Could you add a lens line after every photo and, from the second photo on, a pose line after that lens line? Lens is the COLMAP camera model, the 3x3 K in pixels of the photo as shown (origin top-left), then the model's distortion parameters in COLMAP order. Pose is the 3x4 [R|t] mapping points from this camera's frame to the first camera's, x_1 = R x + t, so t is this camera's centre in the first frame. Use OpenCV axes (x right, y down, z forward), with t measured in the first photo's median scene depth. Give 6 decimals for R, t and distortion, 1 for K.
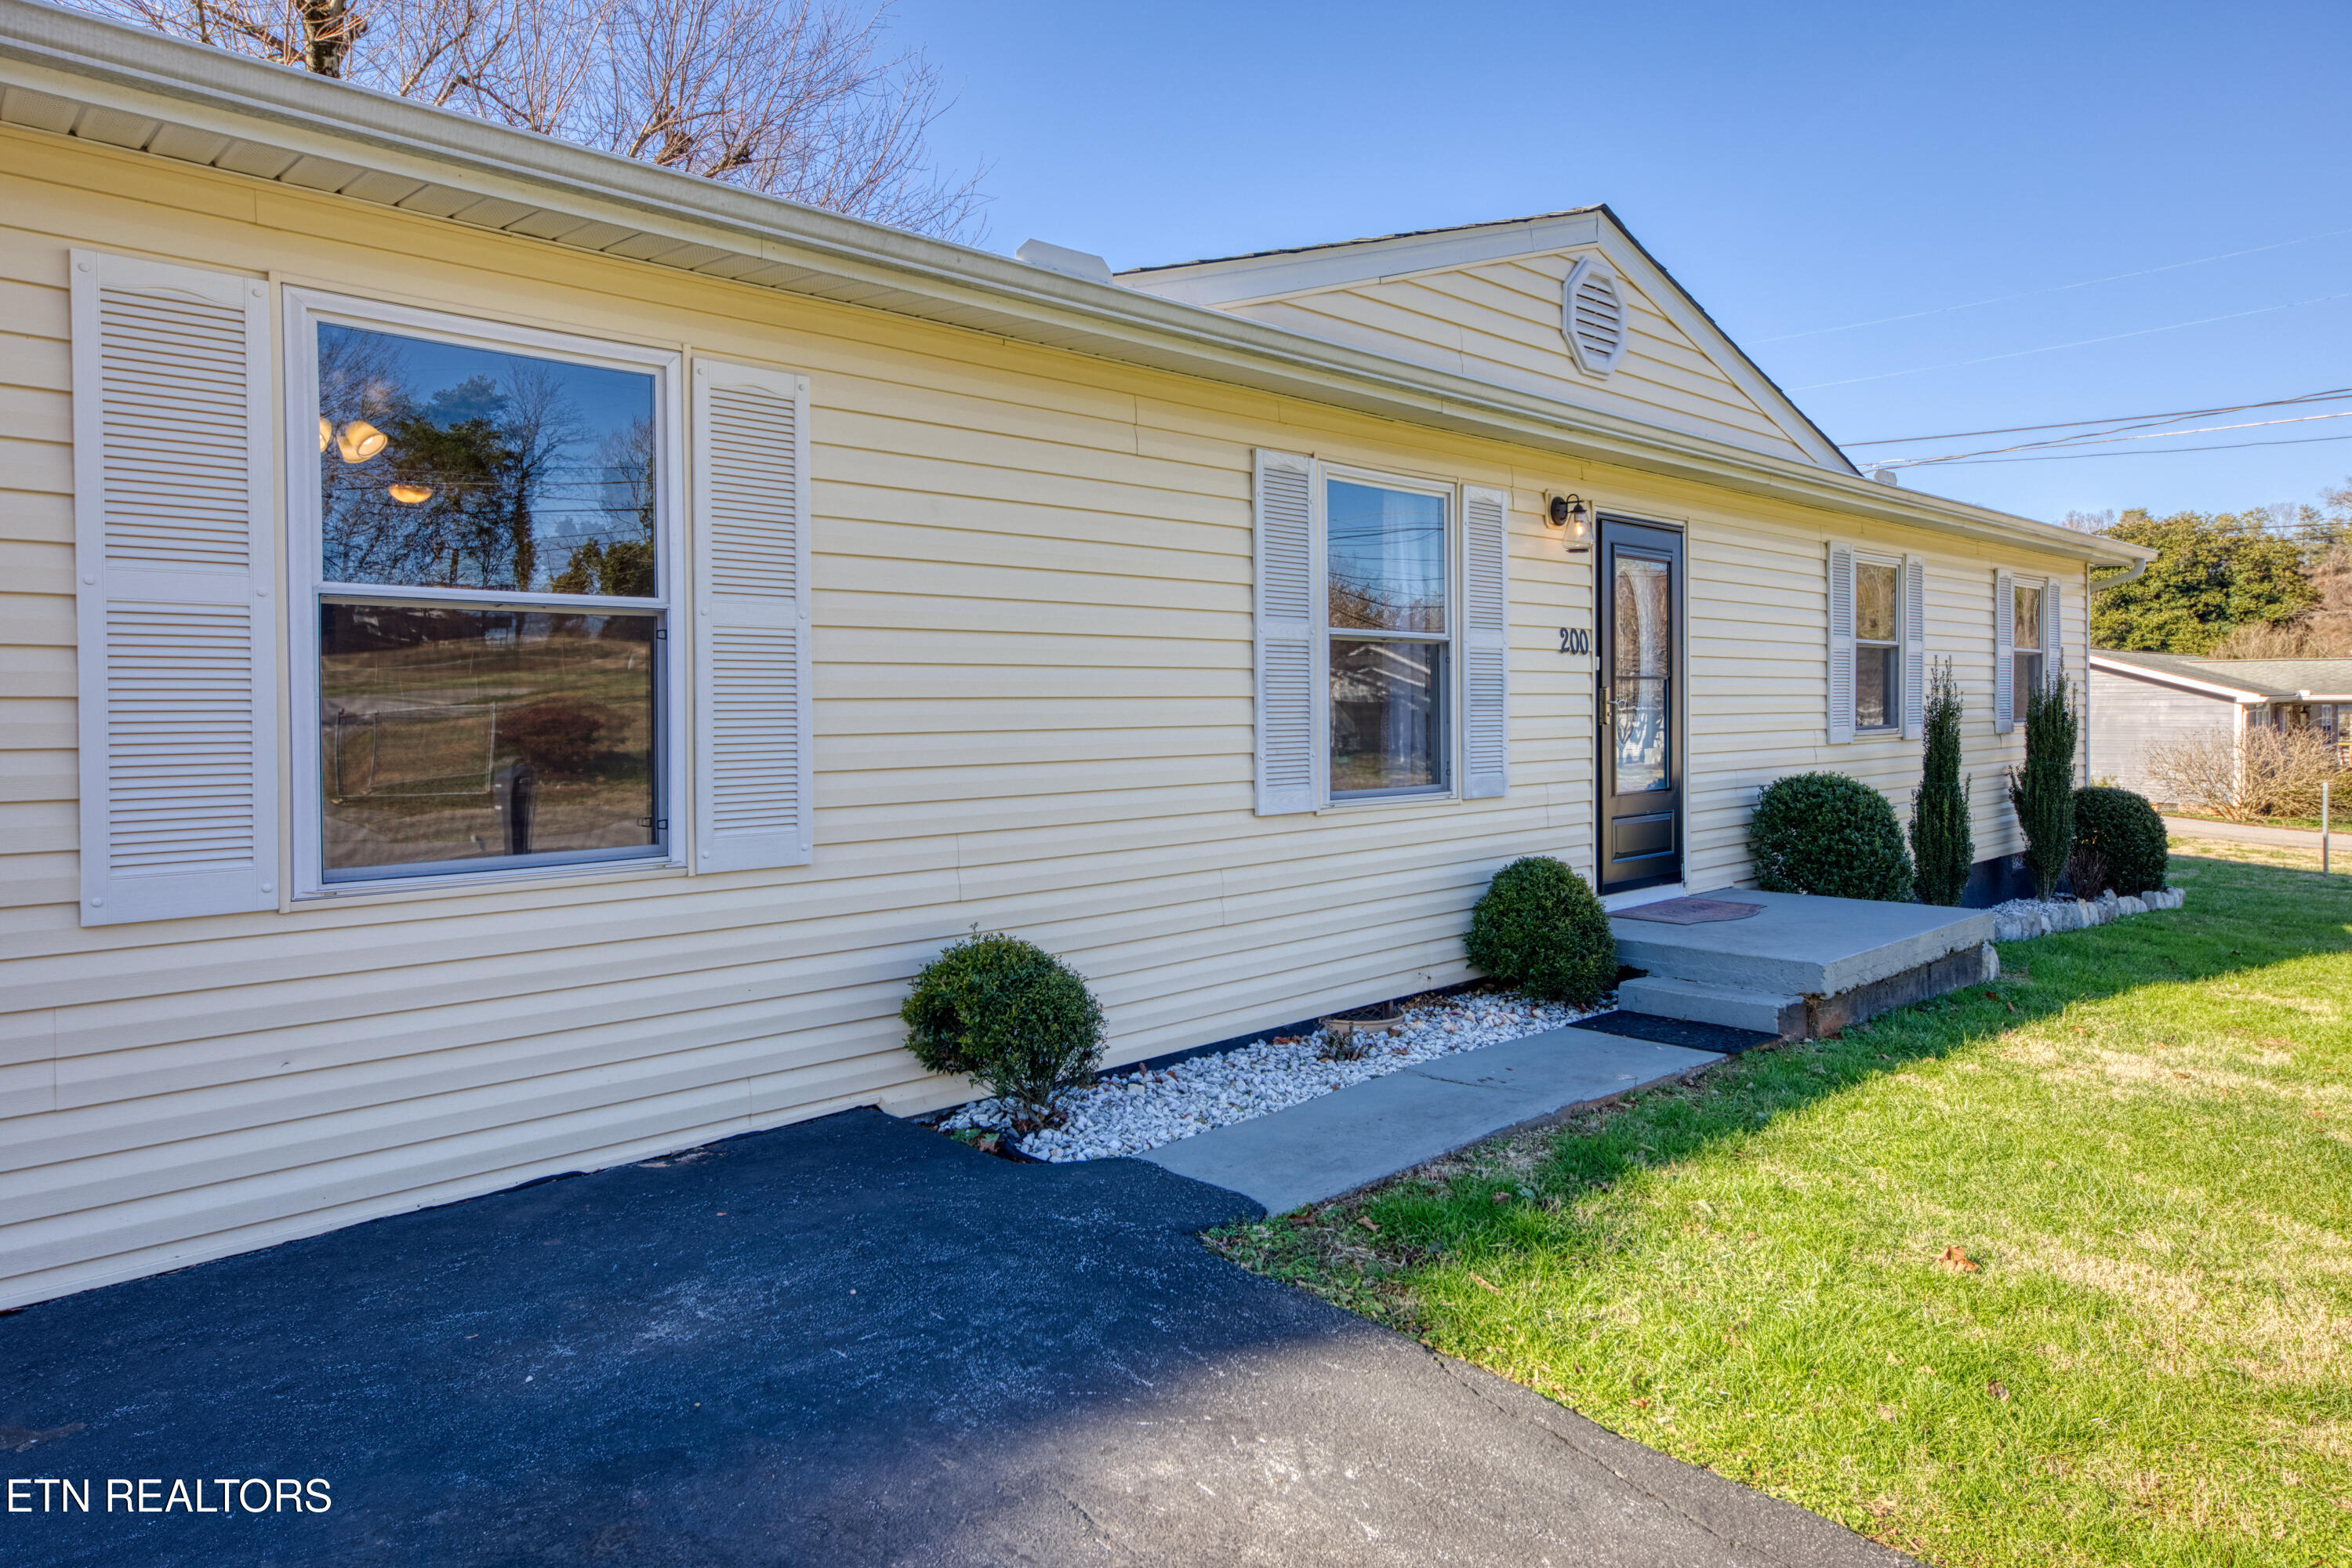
lens RADIAL K [[1395.2, 0, 1174.4], [0, 1395.2, 703.6], [0, 0, 1]] dist [0.003827, 0.001100]
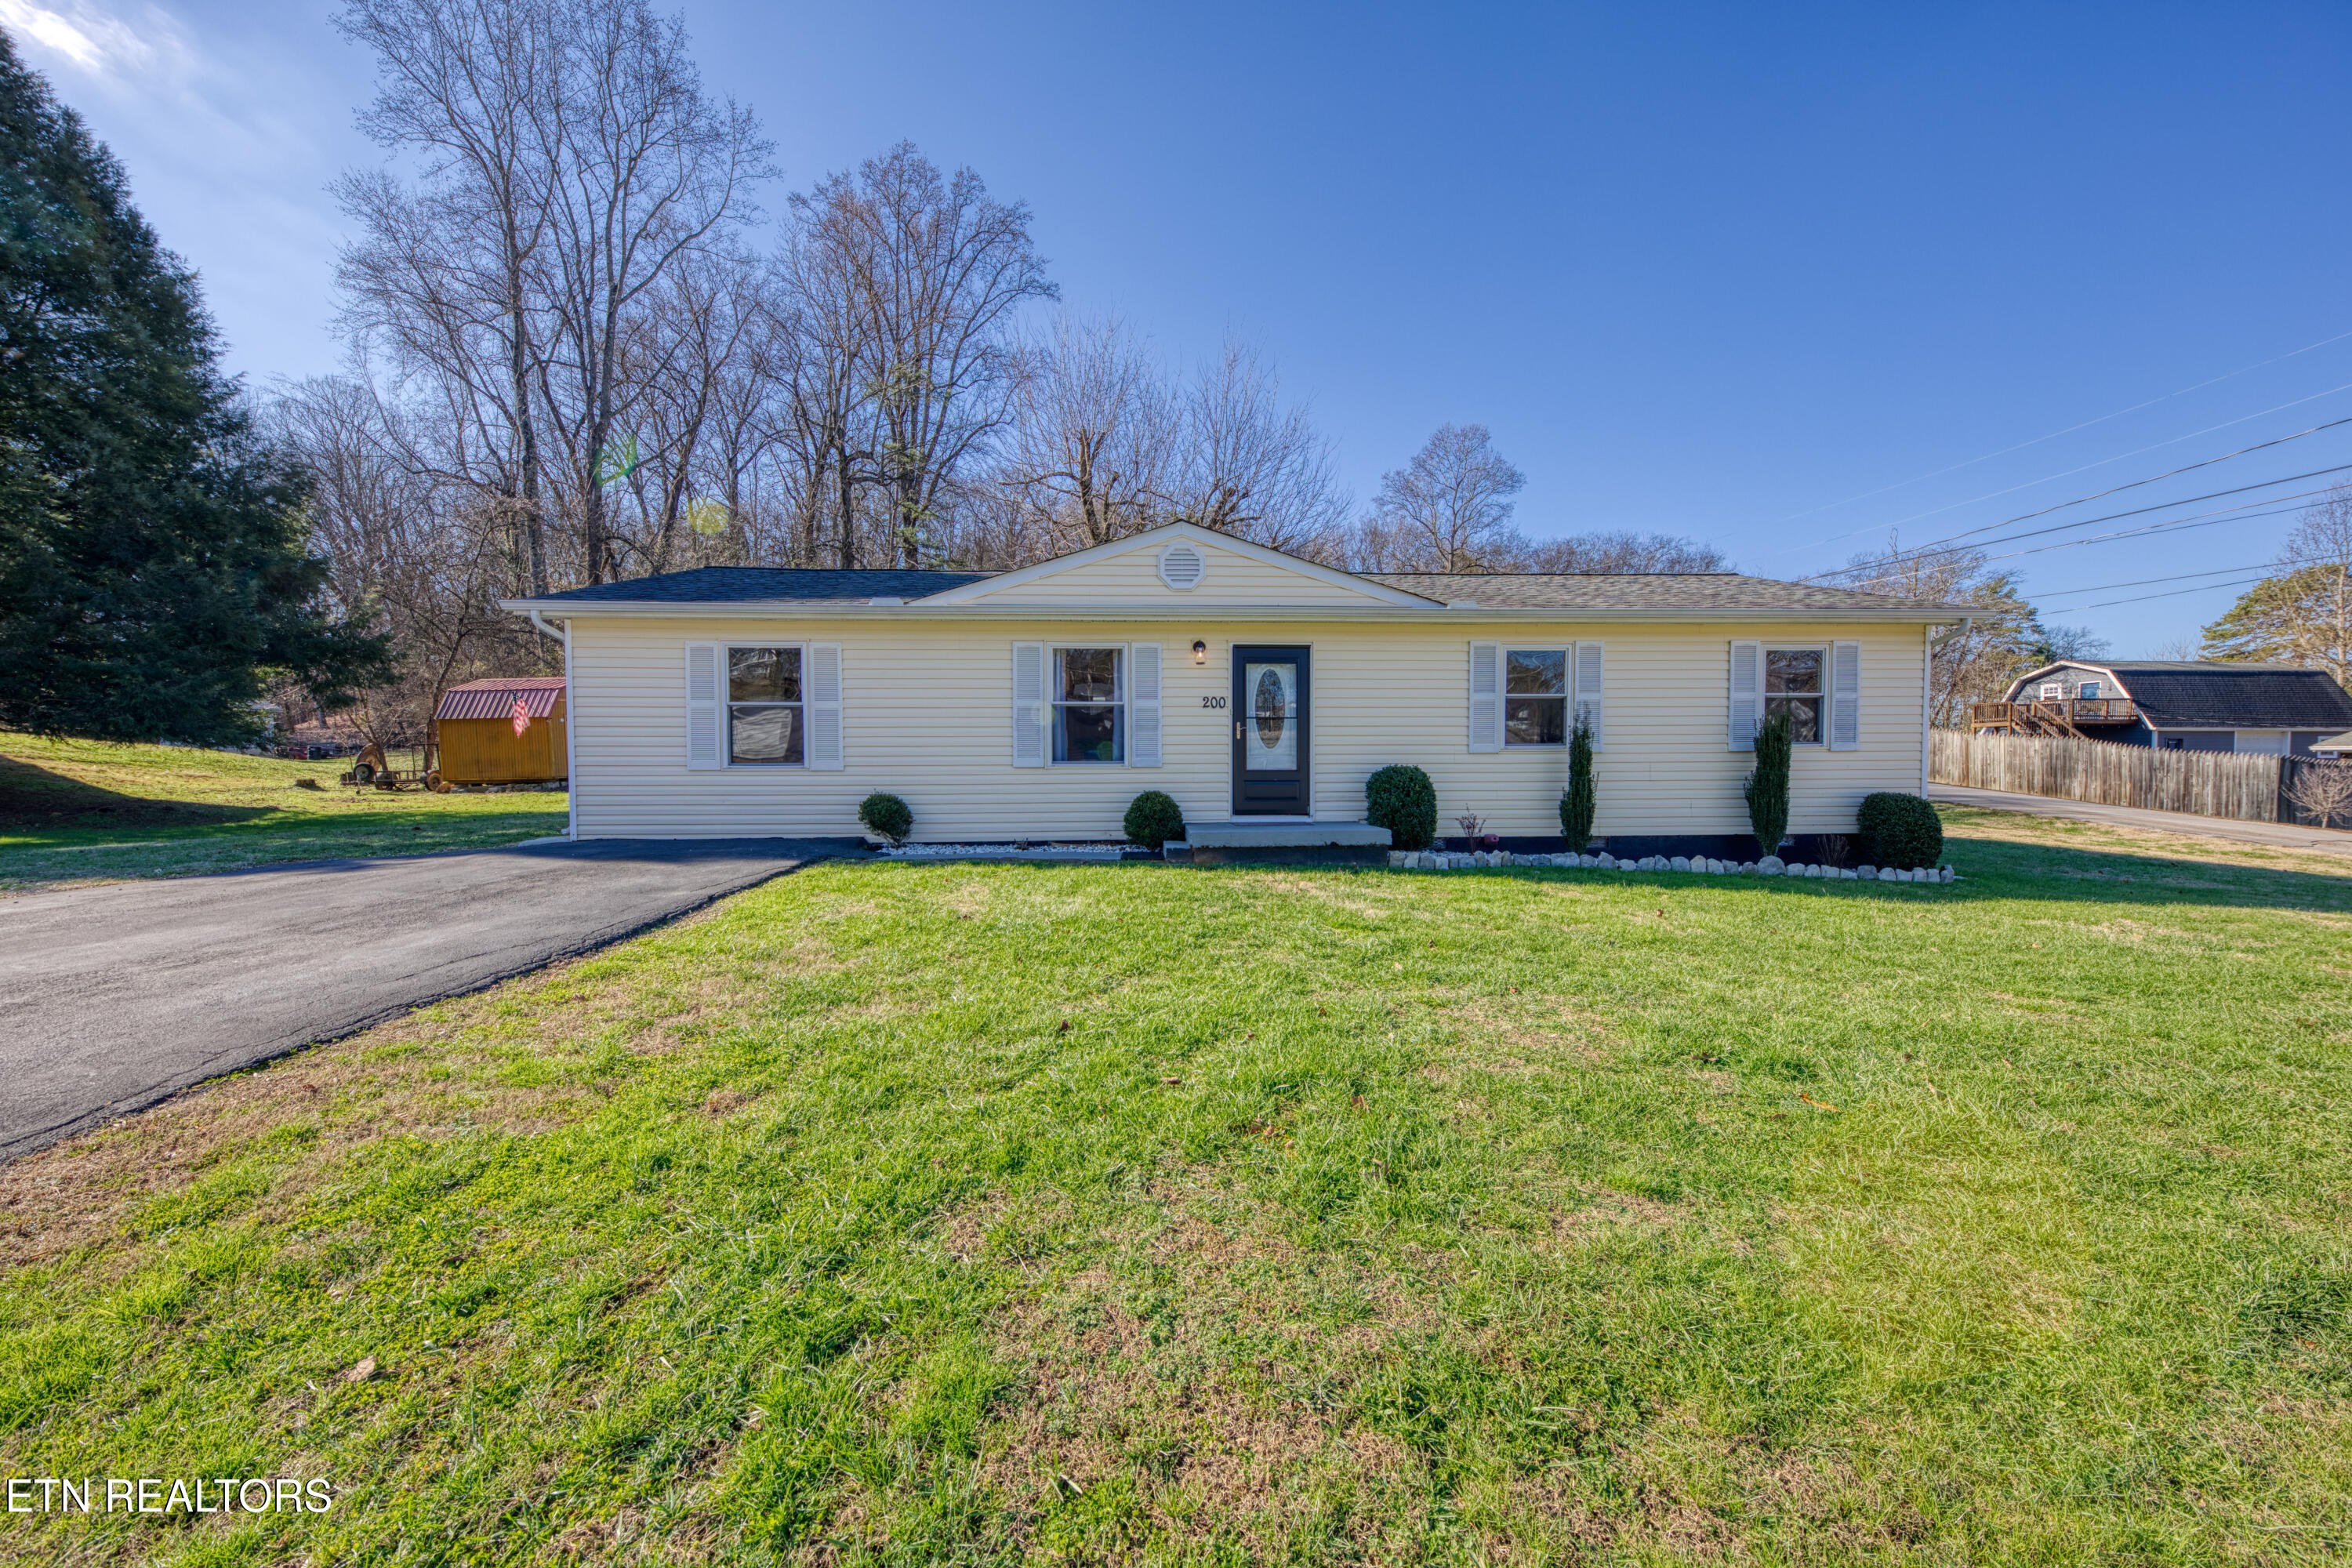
lens RADIAL K [[818.4, 0, 1165.8], [0, 818.4, 773.4], [0, 0, 1]] dist [0.010283, -0.005160]
pose [[0.766786, 0.010423, -0.641818, 1.069313], [-0.001743, 0.999898, 0.014156, 0.052274], [0.641901, -0.009736, 0.766726, -0.085813]]
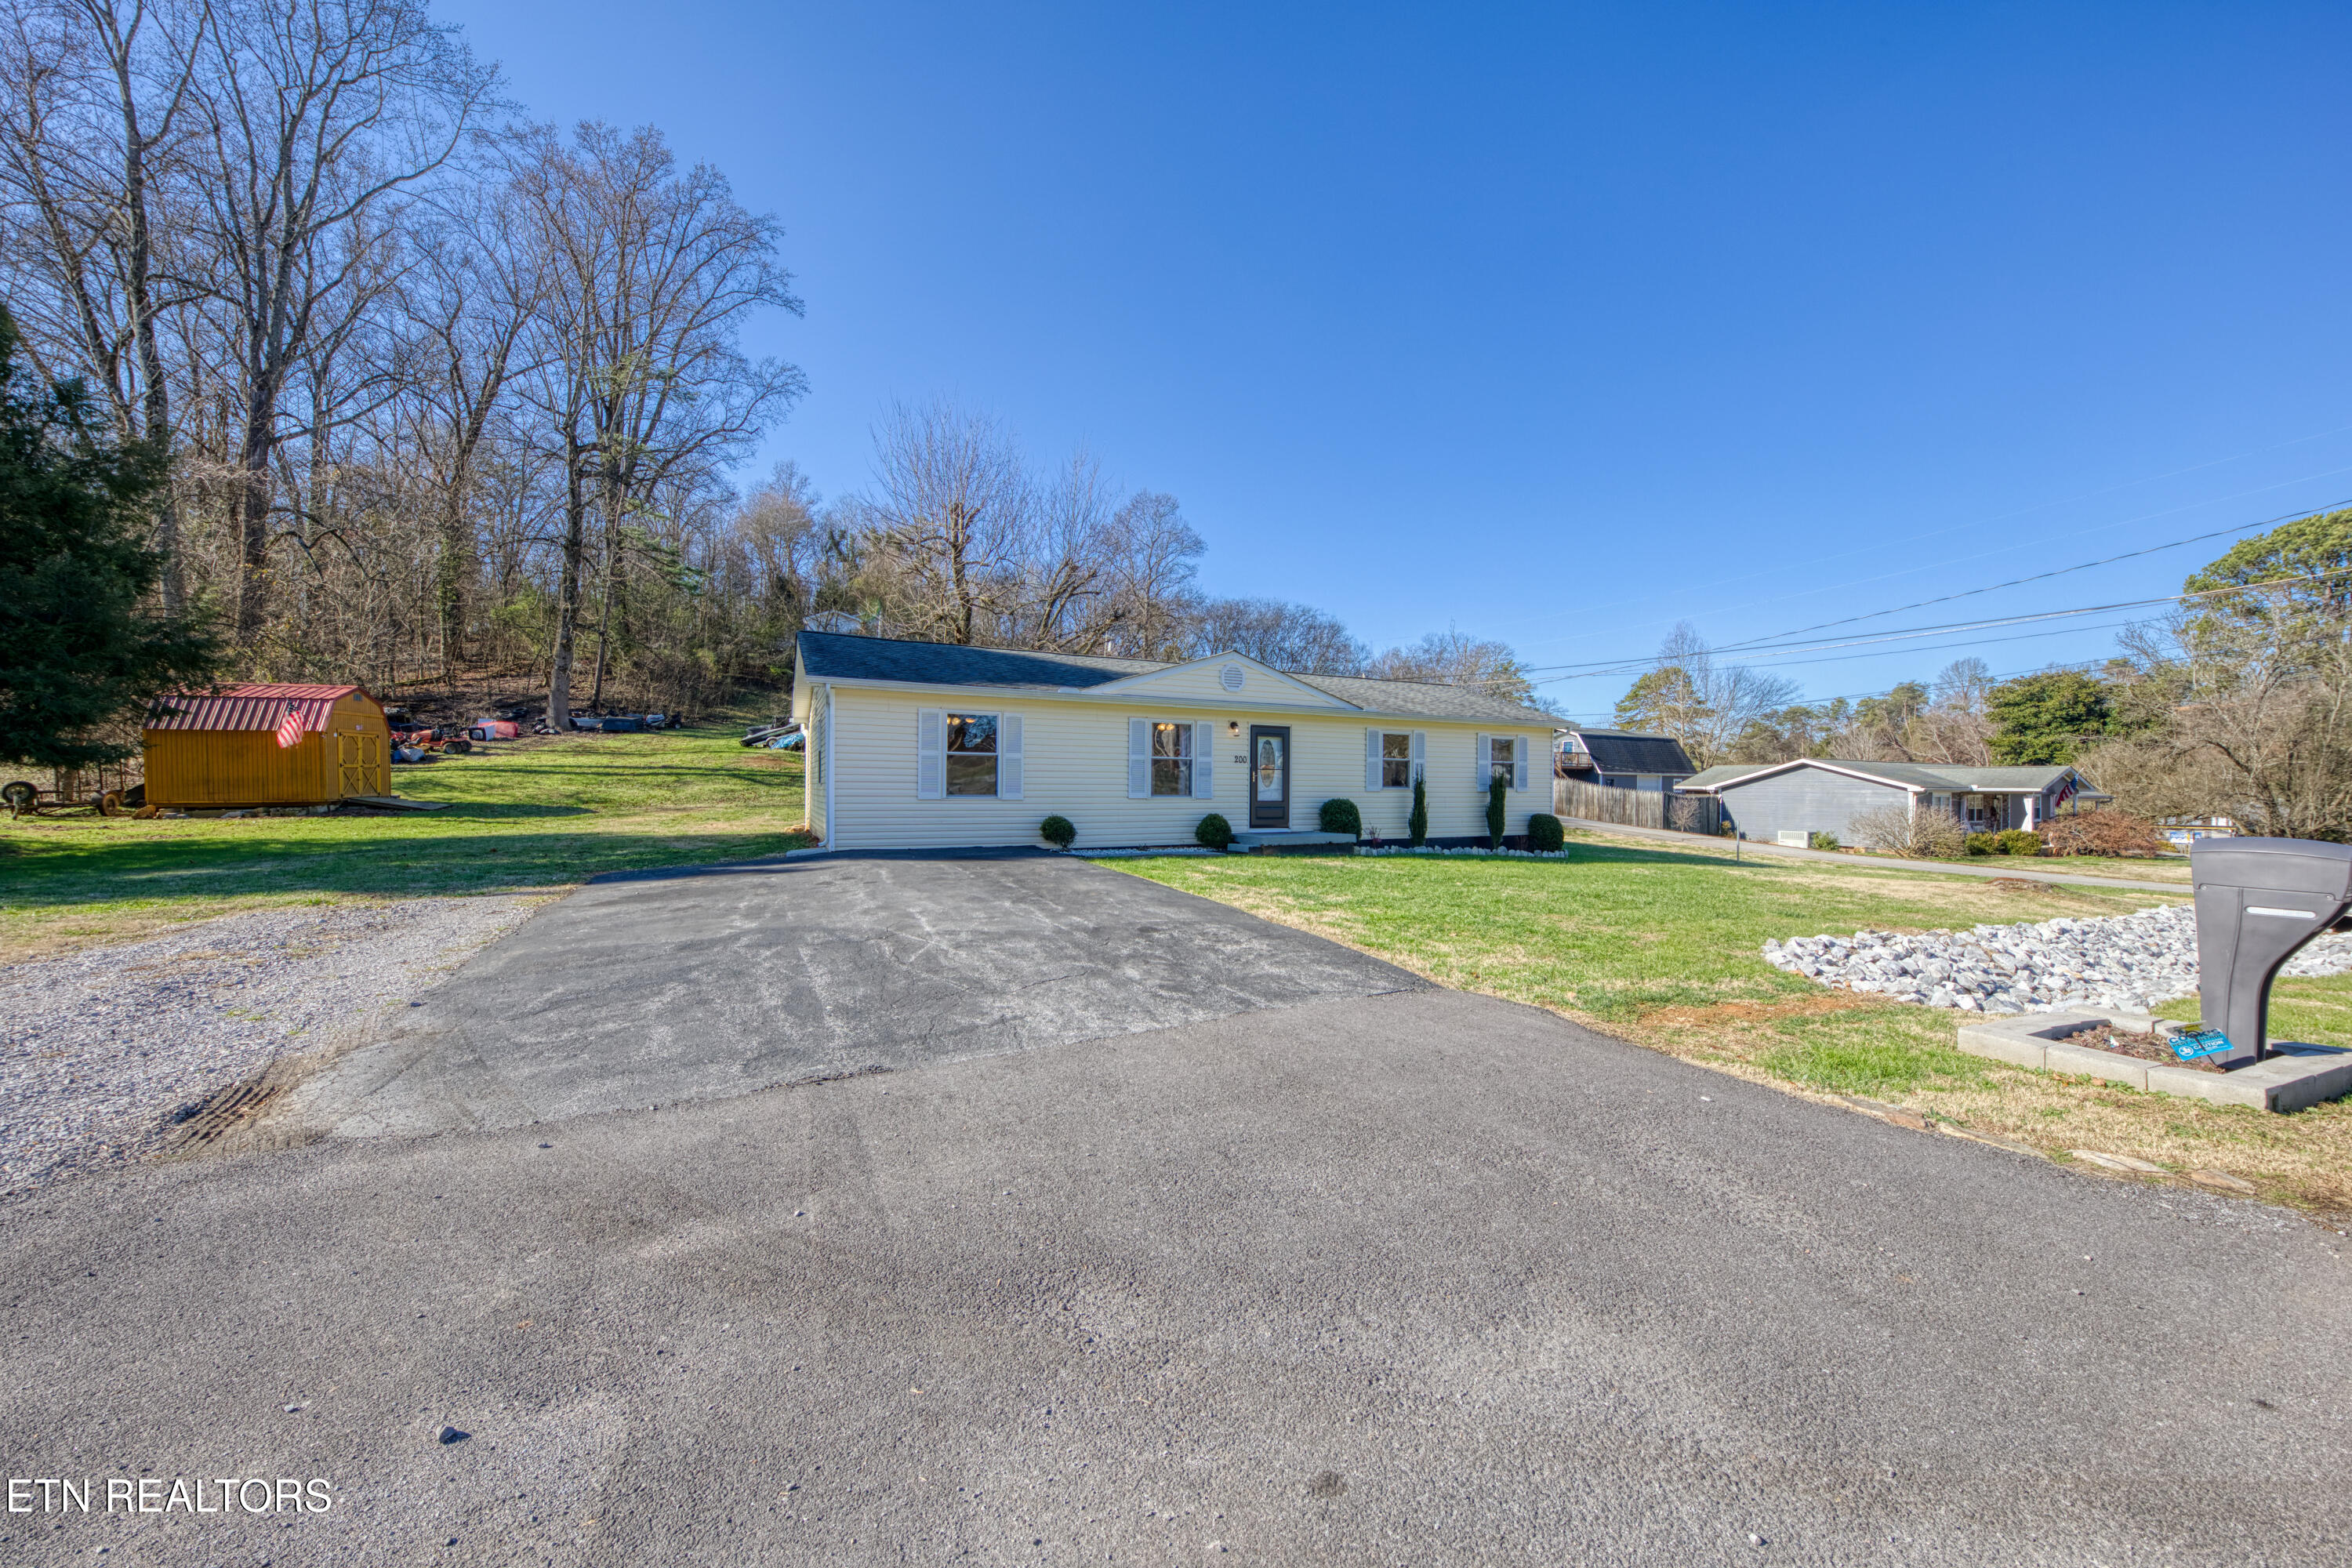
lens RADIAL K [[815.8, 0, 1178.1], [0, 815.8, 771.0], [0, 0, 1]] dist [0.000271, -0.000061]
pose [[0.959957, 0.006894, -0.280064, 0.727388], [-0.013218, 0.999698, -0.020698, 0.033889], [0.279837, 0.023571, 0.959758, -1.147382]]
